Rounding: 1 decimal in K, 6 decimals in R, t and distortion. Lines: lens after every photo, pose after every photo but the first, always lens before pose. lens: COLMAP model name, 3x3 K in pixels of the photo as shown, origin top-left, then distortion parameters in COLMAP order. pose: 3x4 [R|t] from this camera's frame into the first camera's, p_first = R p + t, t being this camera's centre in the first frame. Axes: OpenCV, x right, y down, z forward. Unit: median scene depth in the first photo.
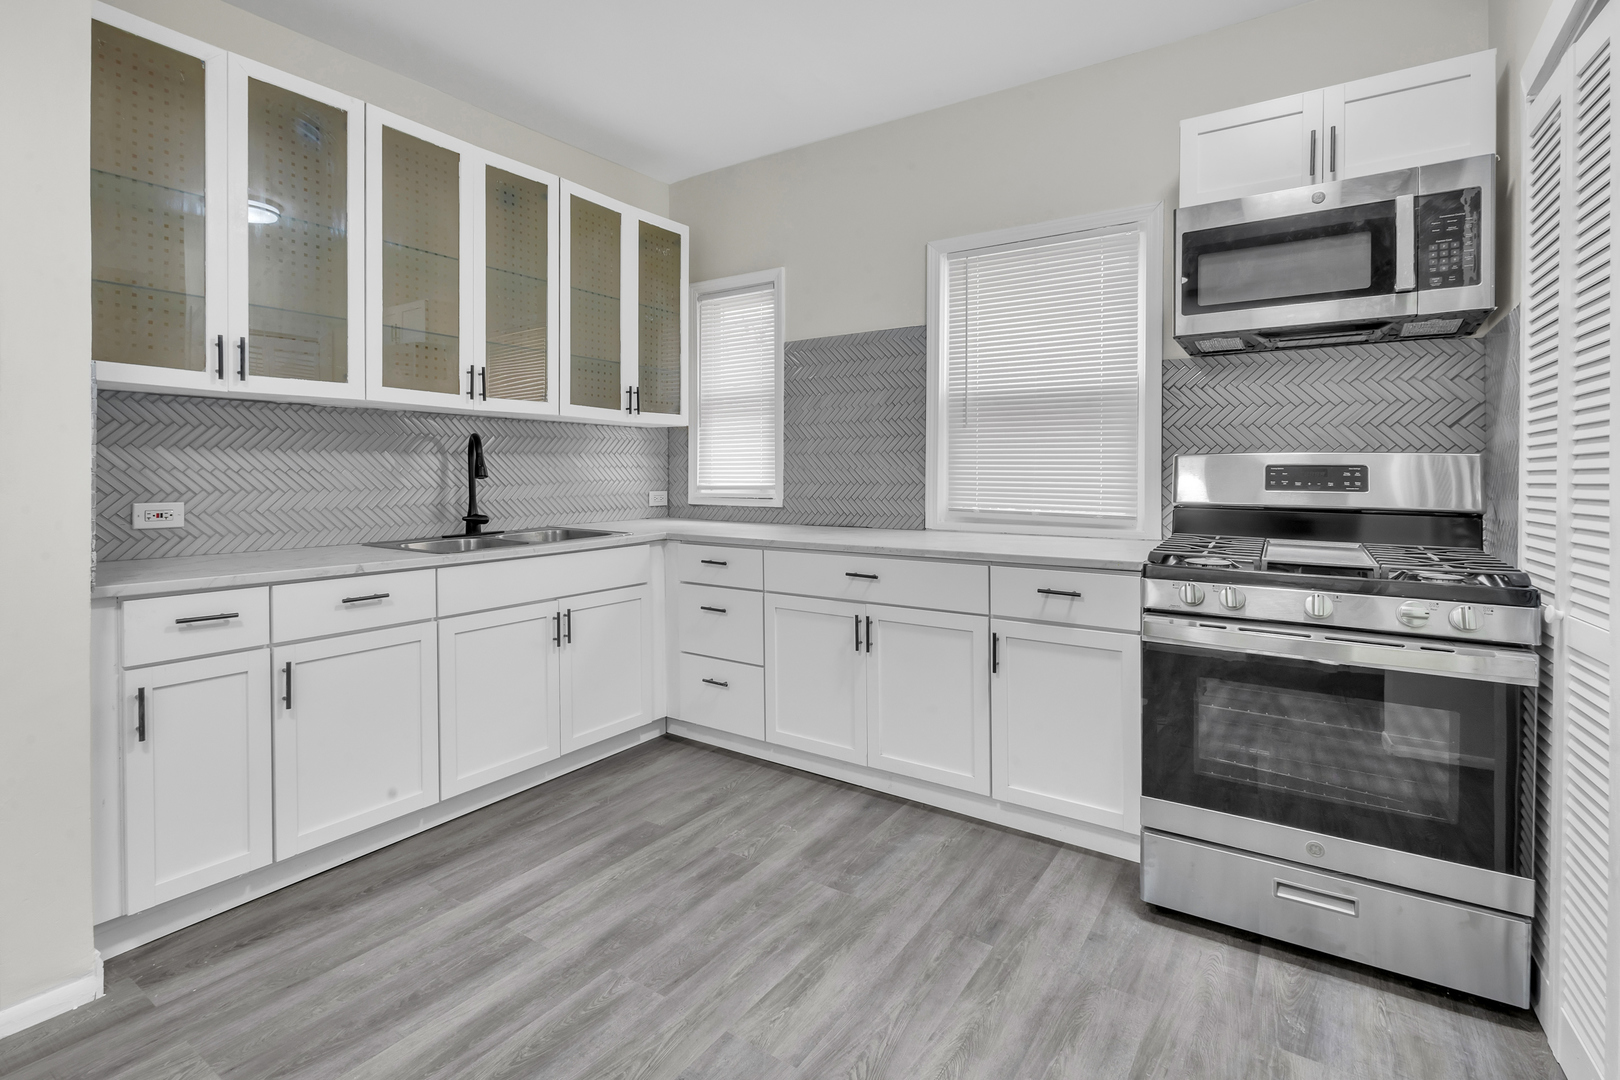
lens RADIAL K [[749.1, 0, 798.4], [0, 749.1, 474.3], [0, 0, 1]] dist [0.003434, -0.000966]
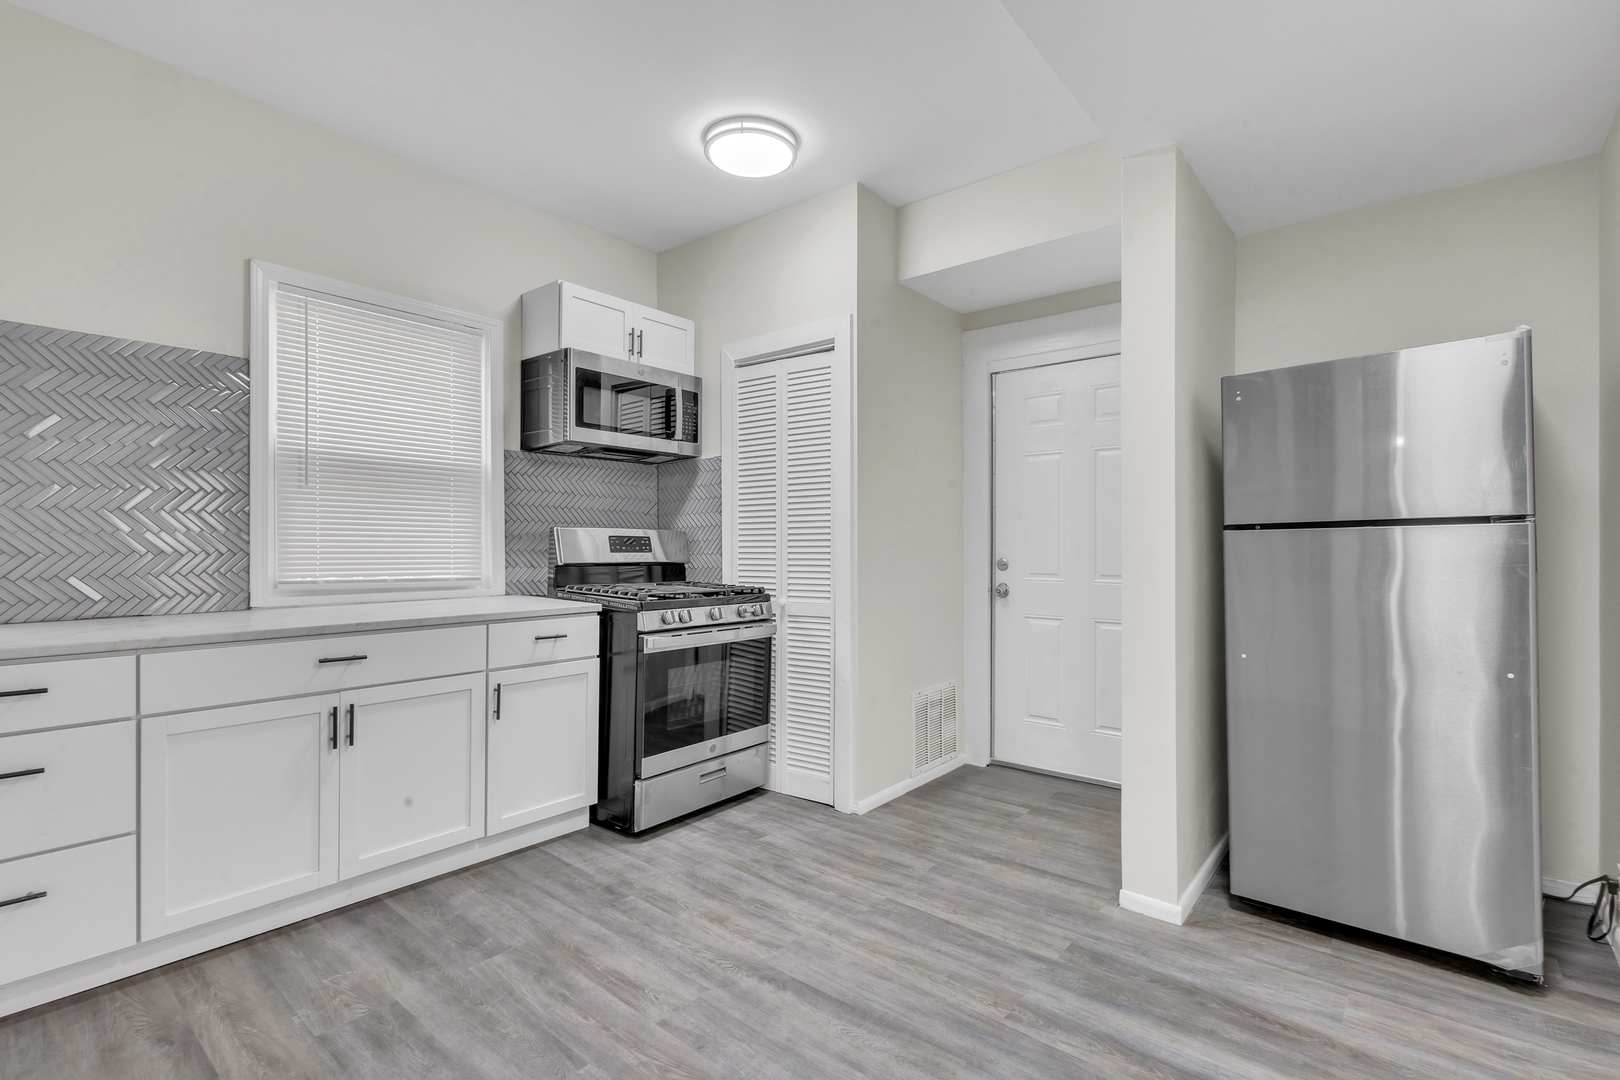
lens RADIAL K [[749.1, 0, 811.5], [0, 749.1, 541.6], [0, 0, 1]] dist [0.003434, -0.000966]
pose [[0.098964, 0.004043, 0.995083, -0.802513], [0.000205, 0.999992, -0.004083, 0.005277], [-0.995091, 0.000608, 0.098962, 0.426852]]
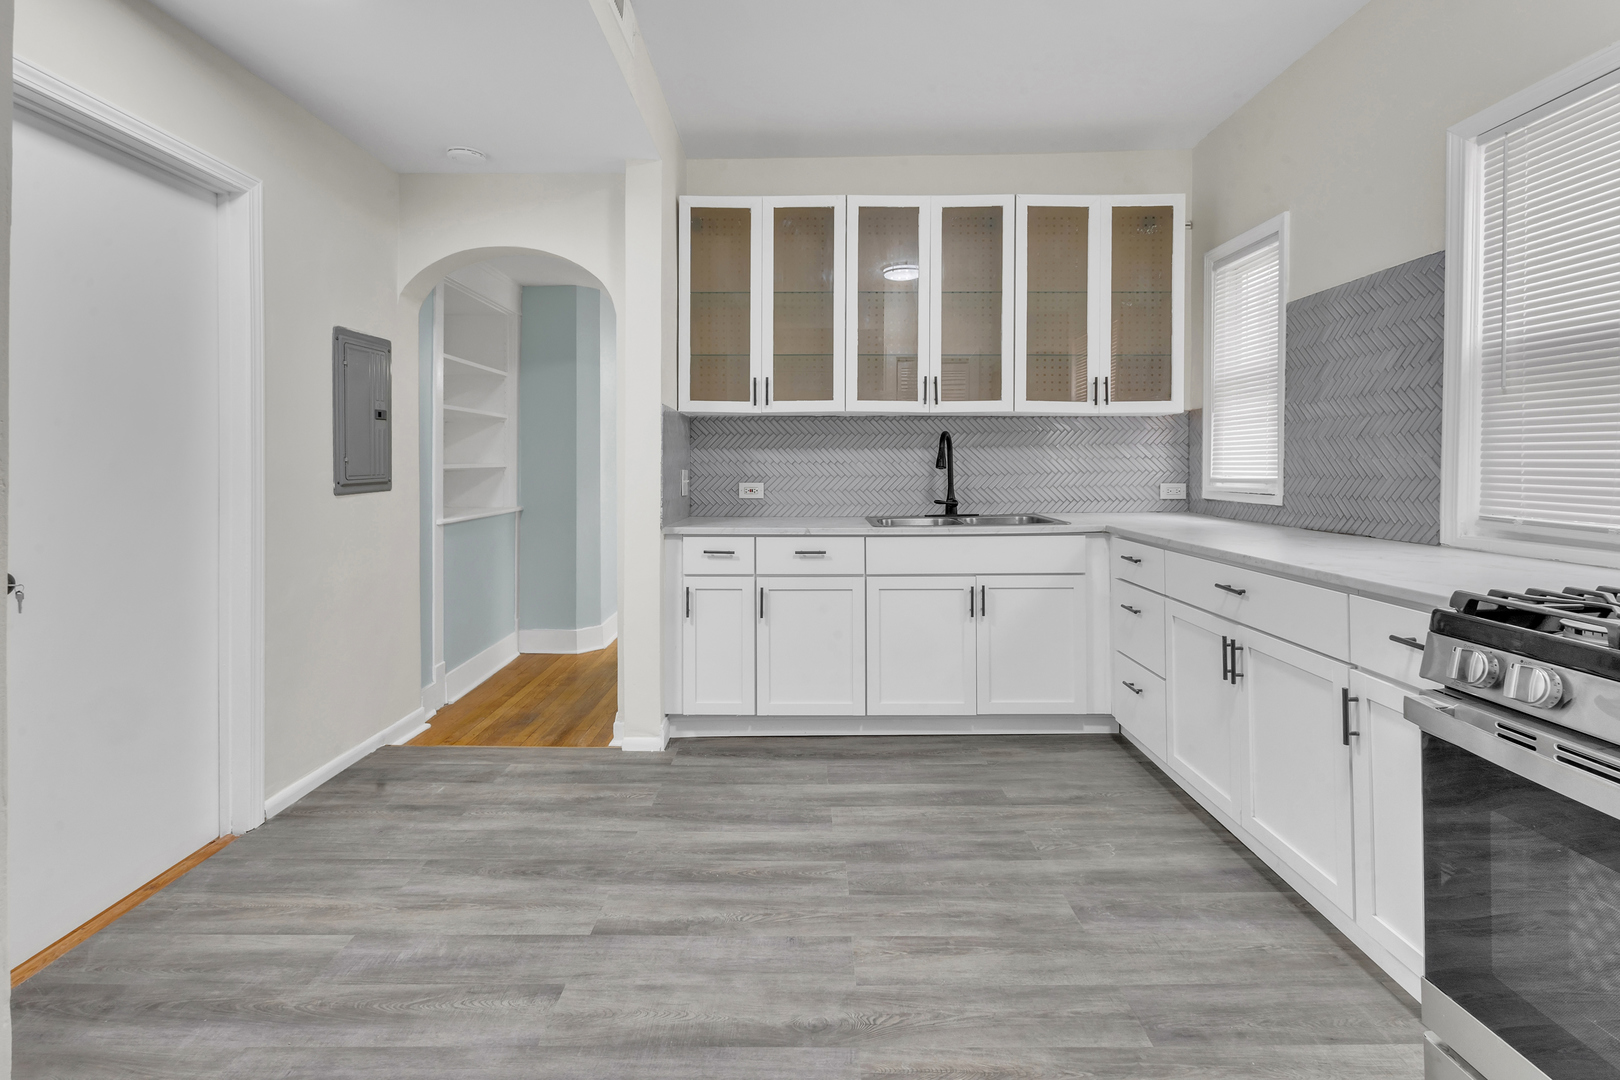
lens RADIAL K [[749.1, 0, 823.3], [0, 749.1, 463.8], [0, 0, 1]] dist [0.003434, -0.000966]
pose [[0.579578, -0.001426, -0.814915, 0.555503], [0.000287, 0.999999, -0.001546, -0.000865], [0.814917, 0.000662, 0.579578, 0.182987]]
